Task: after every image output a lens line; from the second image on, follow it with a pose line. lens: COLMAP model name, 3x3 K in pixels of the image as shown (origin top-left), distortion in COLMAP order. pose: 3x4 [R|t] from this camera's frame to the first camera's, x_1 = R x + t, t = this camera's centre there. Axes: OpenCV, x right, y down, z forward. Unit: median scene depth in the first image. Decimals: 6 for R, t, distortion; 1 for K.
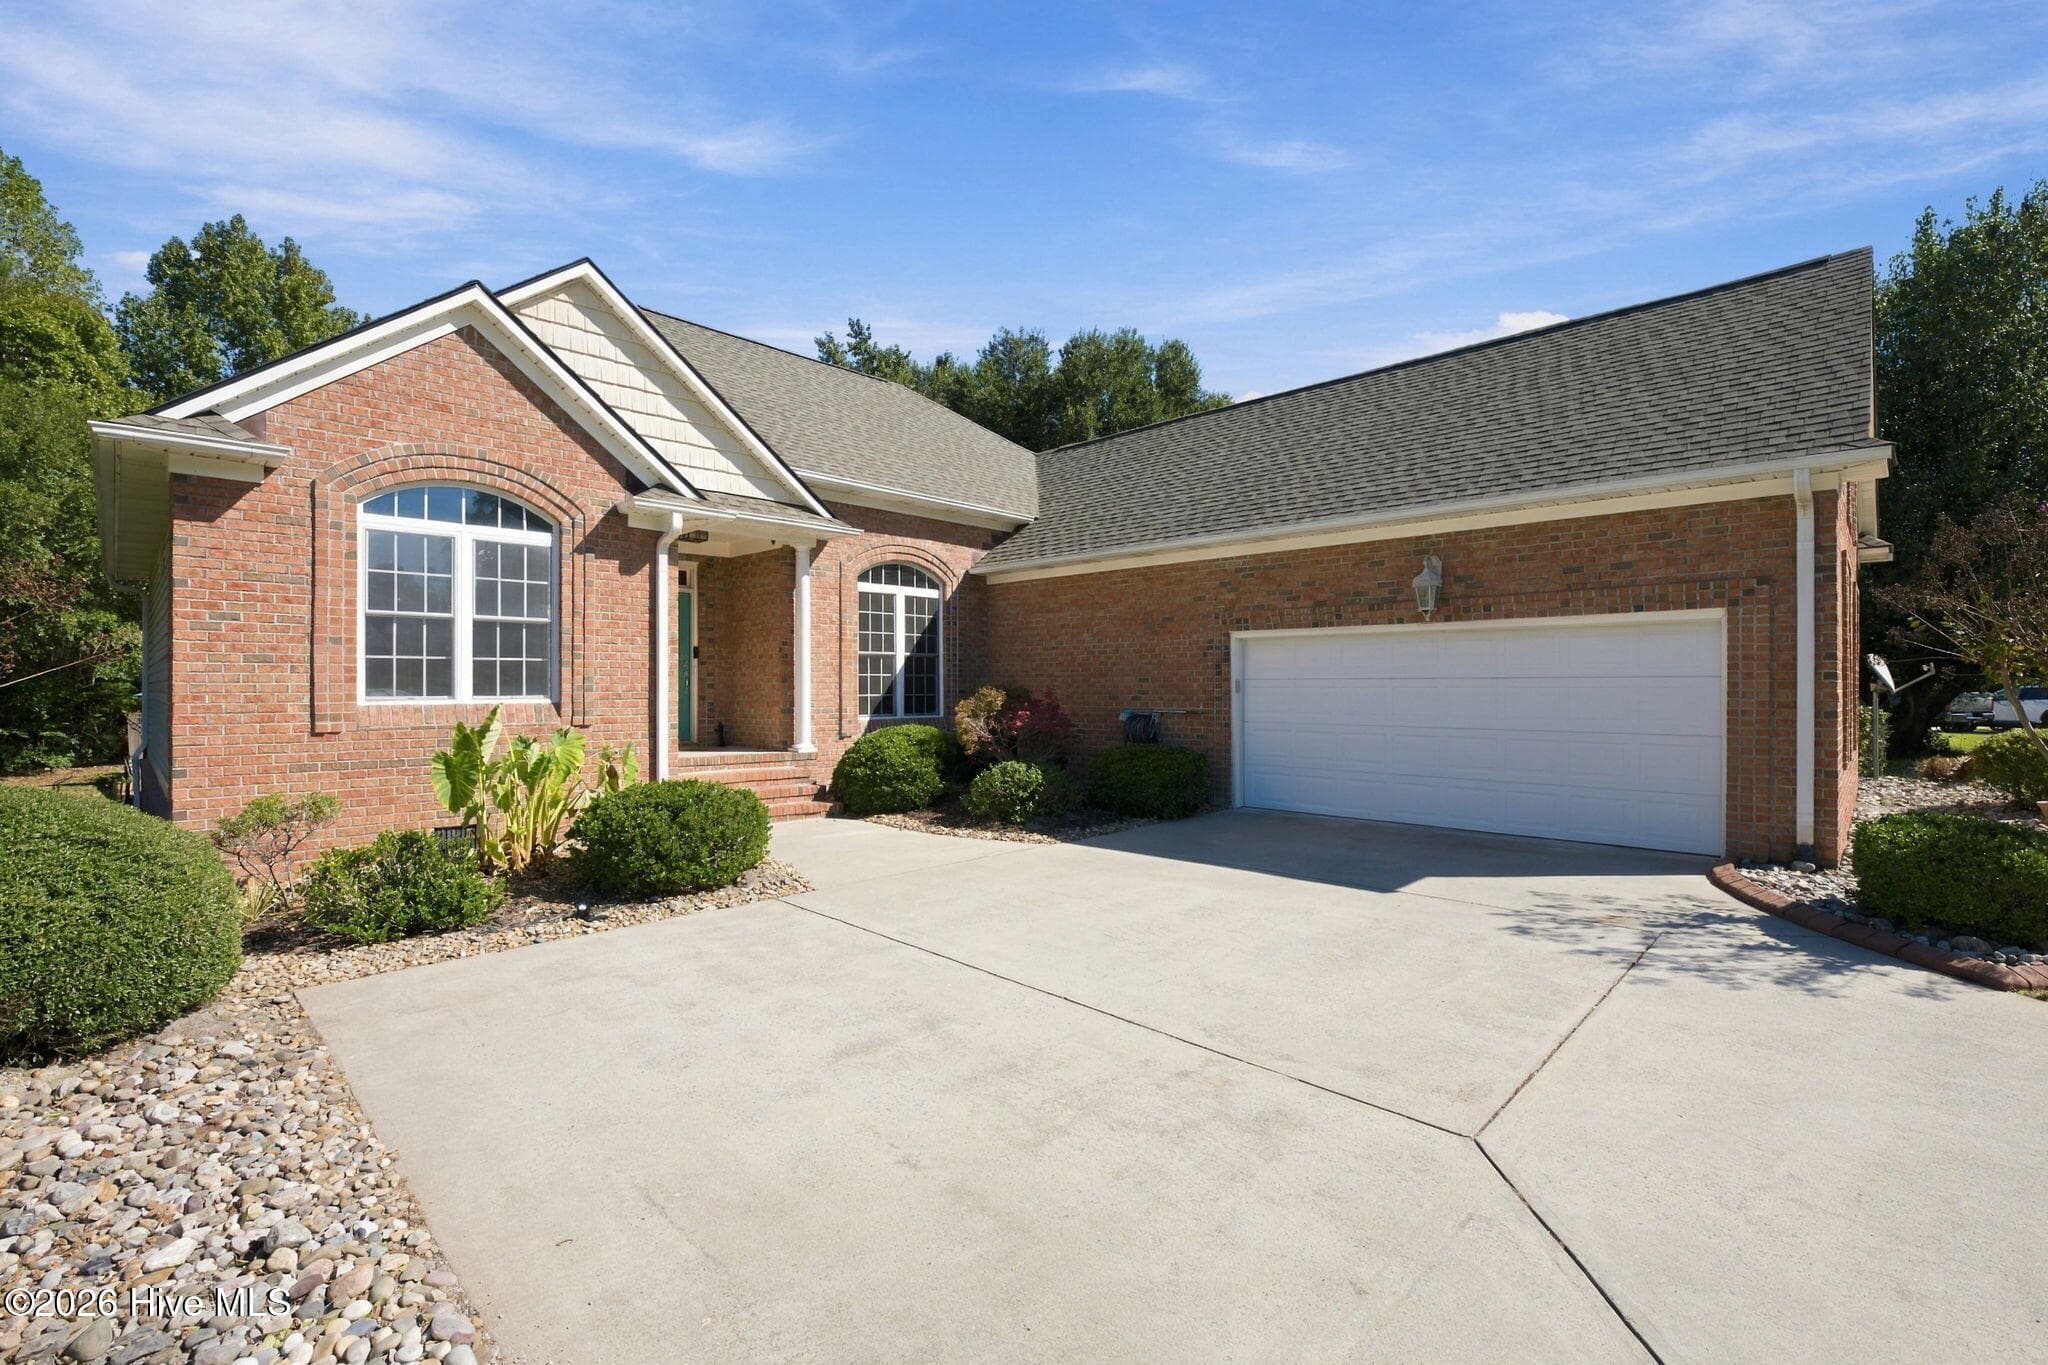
lens RADIAL K [[909.9, 0, 1031.2], [0, 909.9, 685.3], [0, 0, 1]] dist [-0.020625, 0.000251]
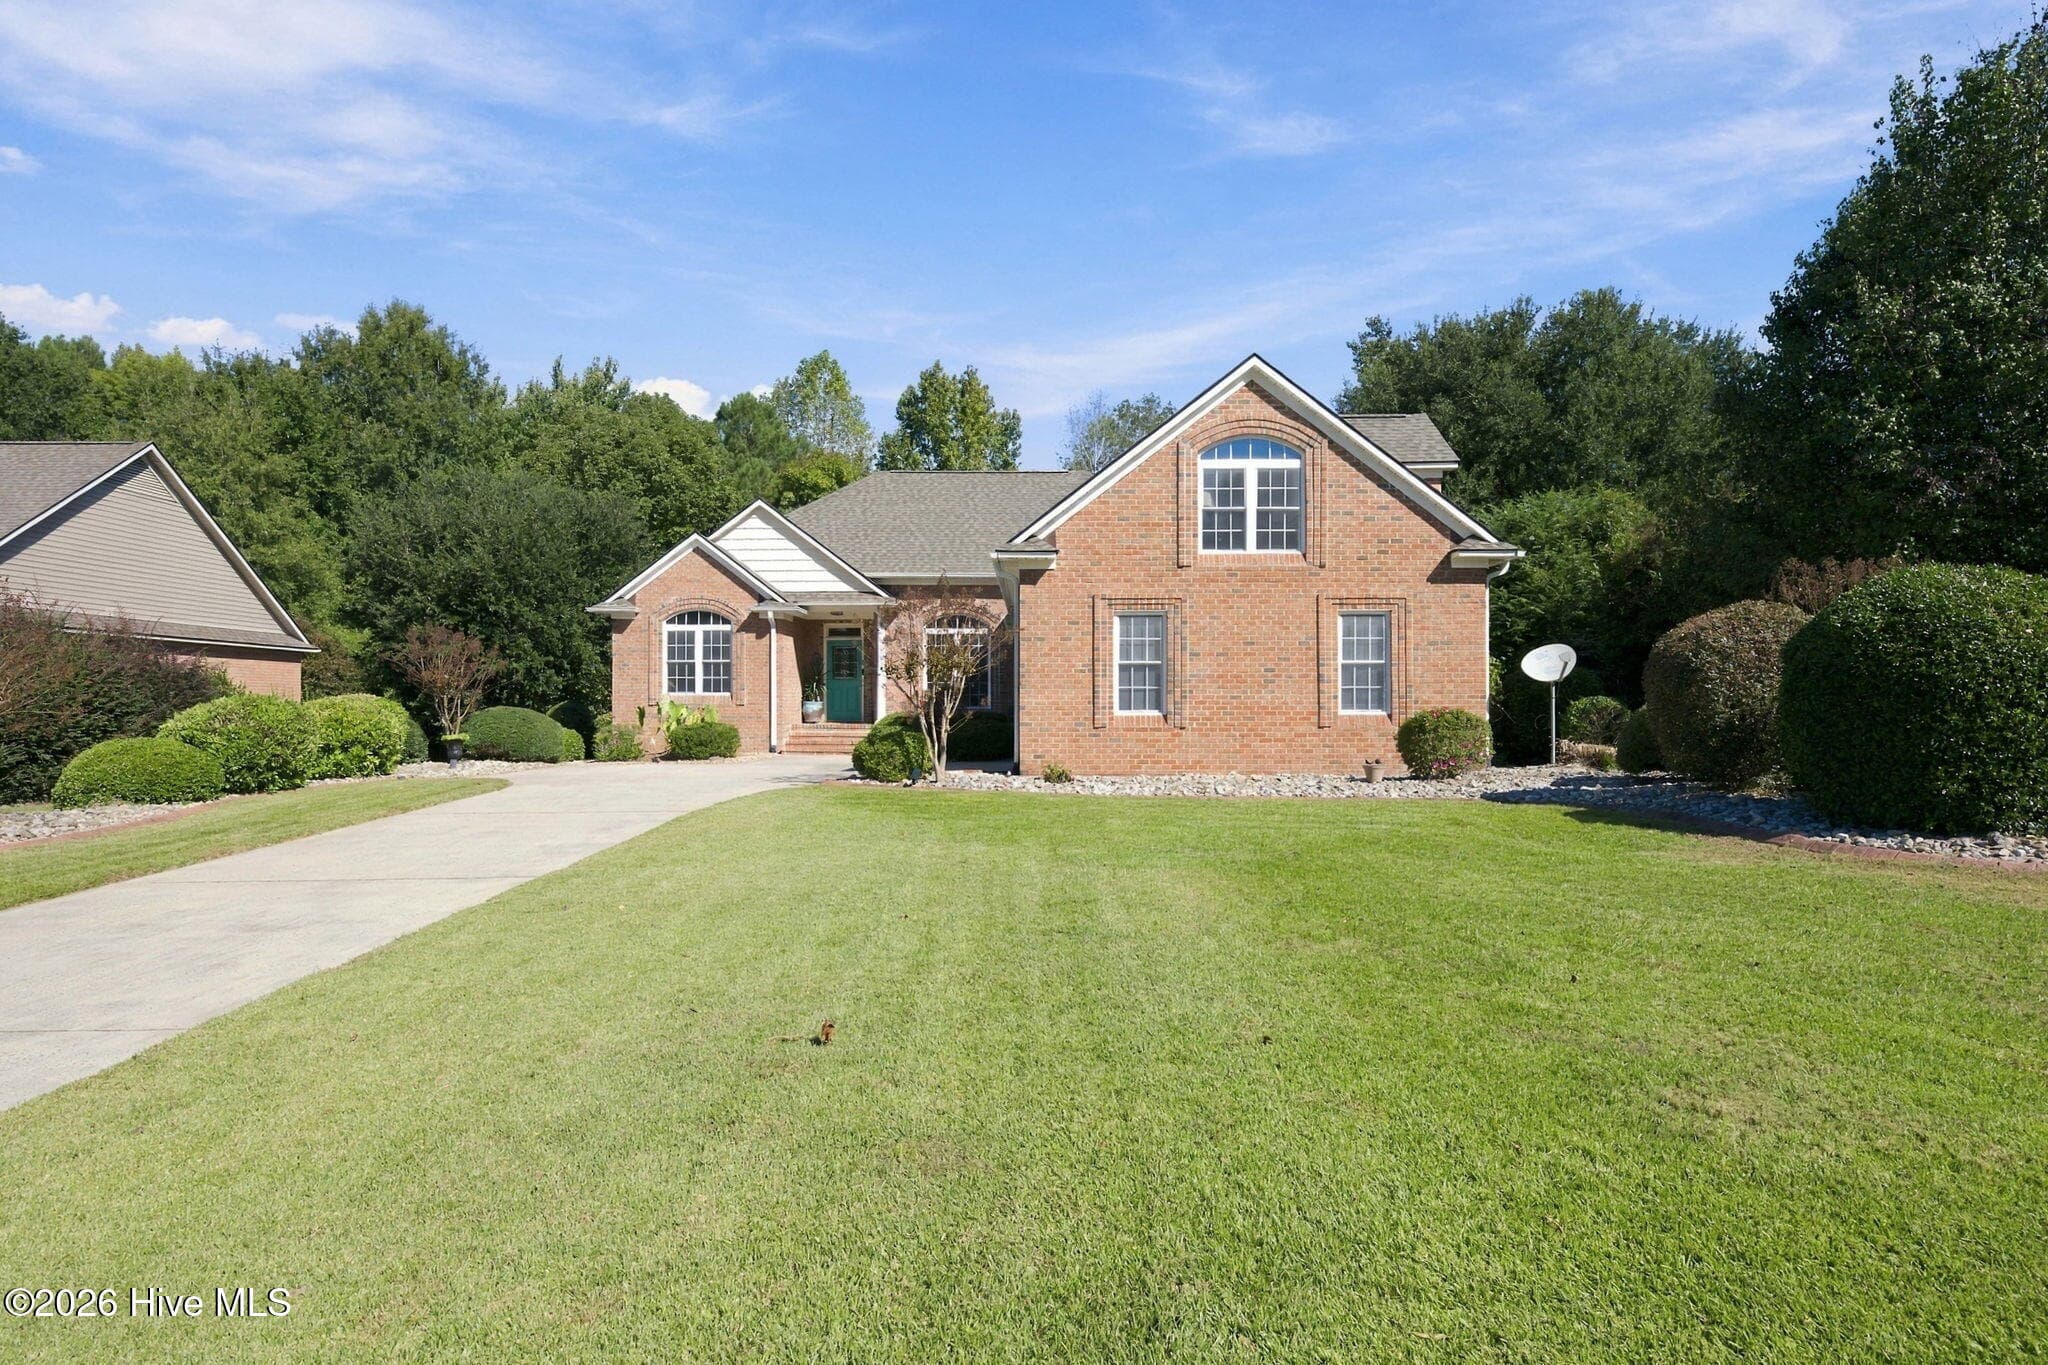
lens RADIAL K [[1085.8, 0, 1025.9], [0, 1085.8, 688.0], [0, 0, 1]] dist [-0.018530, -0.000324]
pose [[0.700131, -0.012319, -0.713908, 1.944869], [0.002983, 0.999893, -0.014328, 0.040742], [0.714008, 0.007902, 0.700093, -0.426180]]
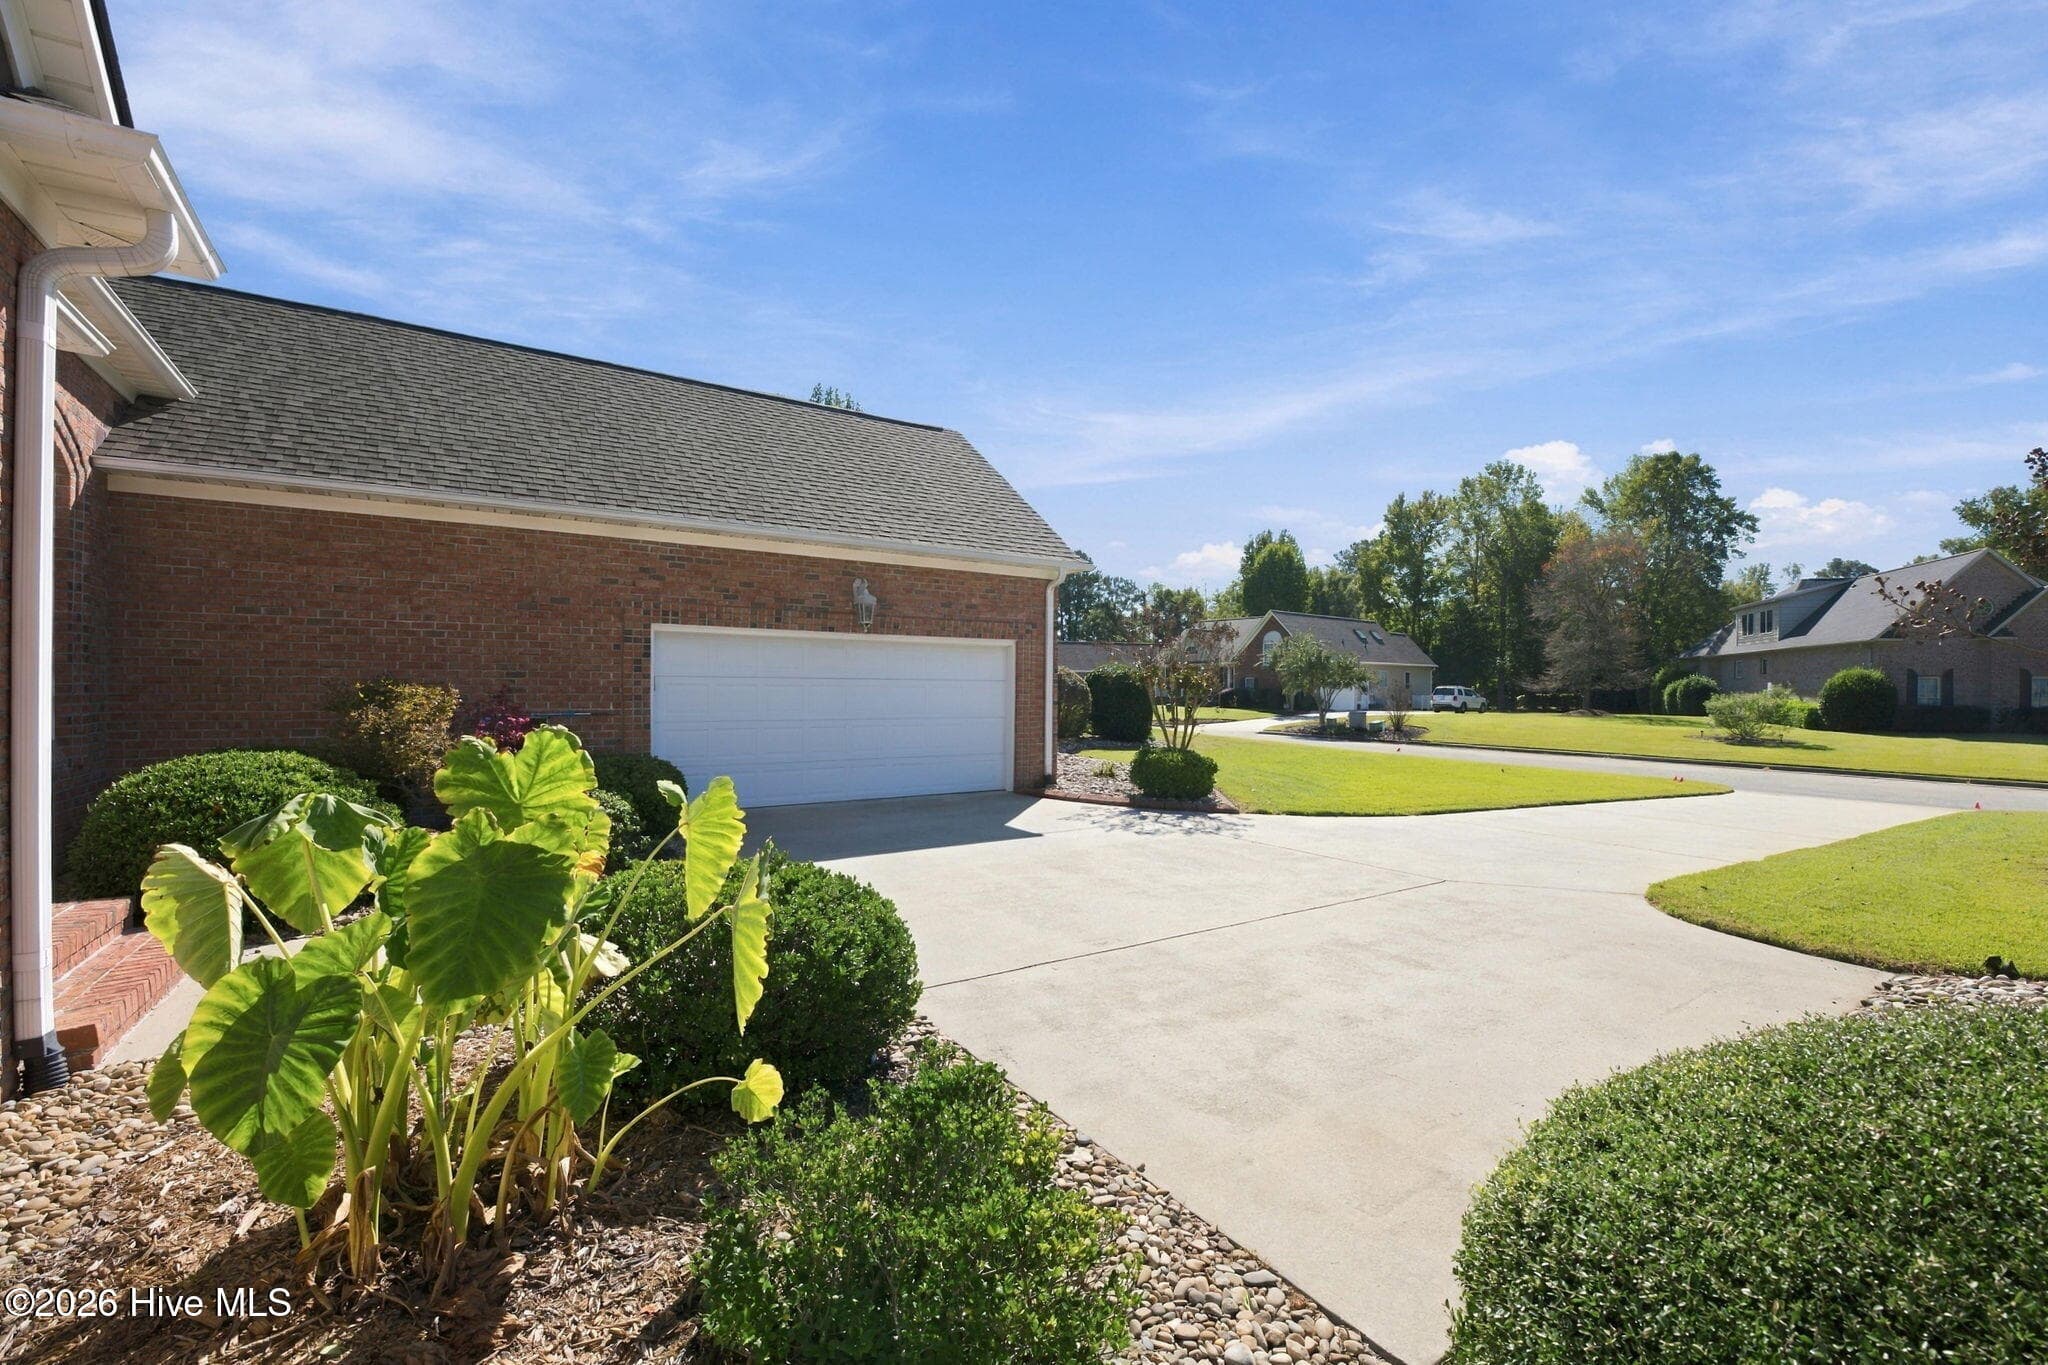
lens RADIAL K [[847.8, 0, 1023.0], [0, 847.8, 688.8], [0, 0, 1]] dist [-0.015684, -0.000067]
pose [[0.188705, 0.001408, 0.982033, -0.657641], [-0.006466, 0.999979, -0.000191, 0.004564], [-0.982013, -0.006314, 0.188710, 0.585247]]
